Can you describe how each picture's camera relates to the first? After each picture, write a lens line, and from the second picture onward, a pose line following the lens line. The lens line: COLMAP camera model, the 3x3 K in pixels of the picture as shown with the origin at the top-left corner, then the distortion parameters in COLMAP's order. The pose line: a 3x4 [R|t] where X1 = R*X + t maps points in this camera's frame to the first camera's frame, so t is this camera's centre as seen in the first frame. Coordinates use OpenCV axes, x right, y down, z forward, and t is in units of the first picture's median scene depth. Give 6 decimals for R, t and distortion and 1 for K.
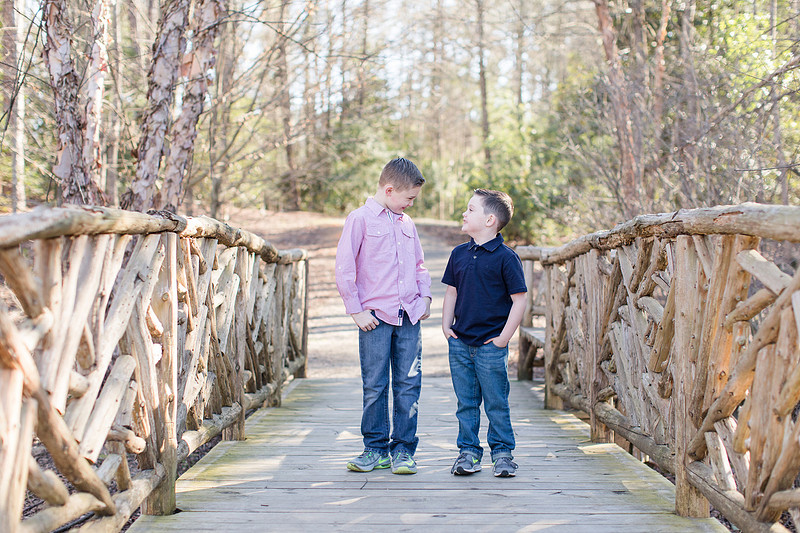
lens RADIAL K [[1163.8, 0, 400.0], [0, 1163.8, 264.1], [0, 0, 1]] dist [0.011303, 0.040643]
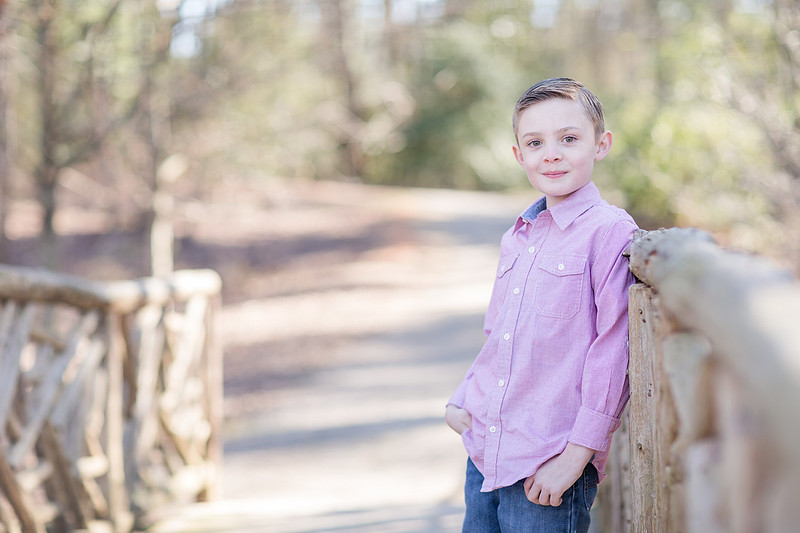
lens RADIAL K [[1915.5, 0, 412.6], [0, 1915.5, 266.3], [0, 0, 1]] dist [0.232293, -3.649592]
pose [[0.996208, -0.021270, -0.084367, 0.132973], [0.021349, 0.999772, 0.000033, -0.021220], [0.084347, -0.001834, 0.996435, 0.117237]]
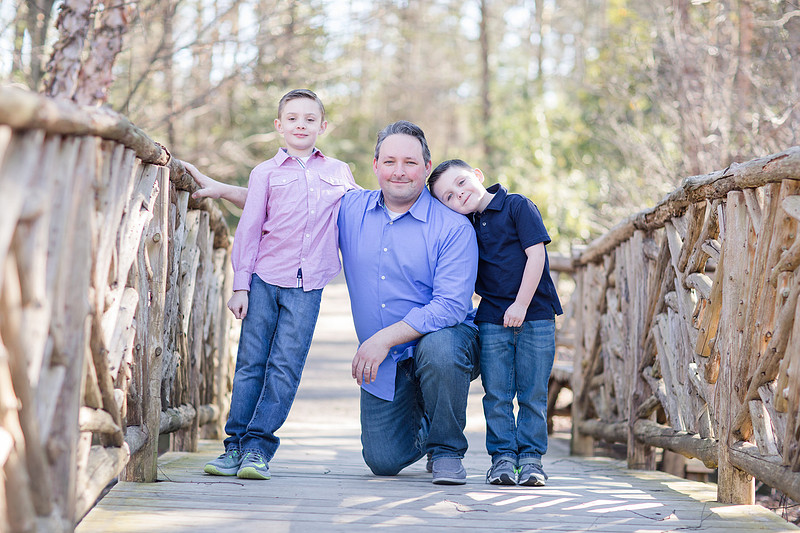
lens RADIAL K [[1941.3, 0, 401.0], [0, 1941.3, 269.1], [0, 0, 1]] dist [0.077480, 0.224730]
pose [[0.998675, 0.036678, 0.036100, -0.041104], [-0.035304, 0.998654, -0.037996, 0.062464], [-0.037445, 0.036671, 0.998626, -0.303085]]
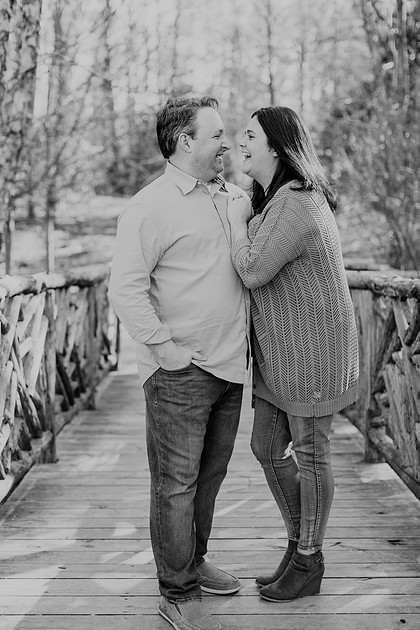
lens RADIAL K [[913.4, 0, 209.4], [0, 913.4, 315.2], [0, 0, 1]] dist [0.022129, 0.023437]
pose [[0.999974, -0.006874, 0.002115, 0.011578], [0.006642, 0.995464, 0.094907, -0.063802], [-0.002758, -0.094891, 0.995484, 0.120124]]
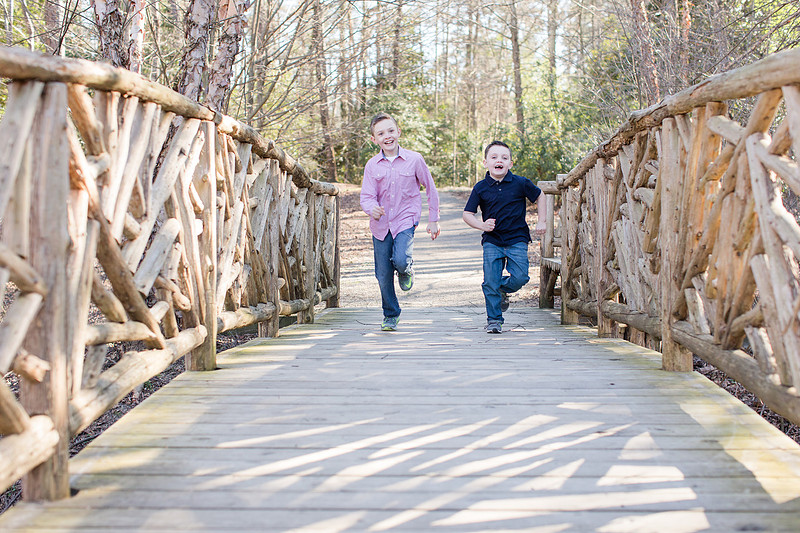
lens RADIAL K [[1166.4, 0, 397.8], [0, 1166.4, 266.7], [0, 0, 1]] dist [0.039054, -0.027776]
pose [[0.999368, -0.006489, -0.034950, 0.014591], [0.007149, 0.999798, 0.018789, 0.057462], [0.034821, -0.019027, 0.999212, -0.076407]]
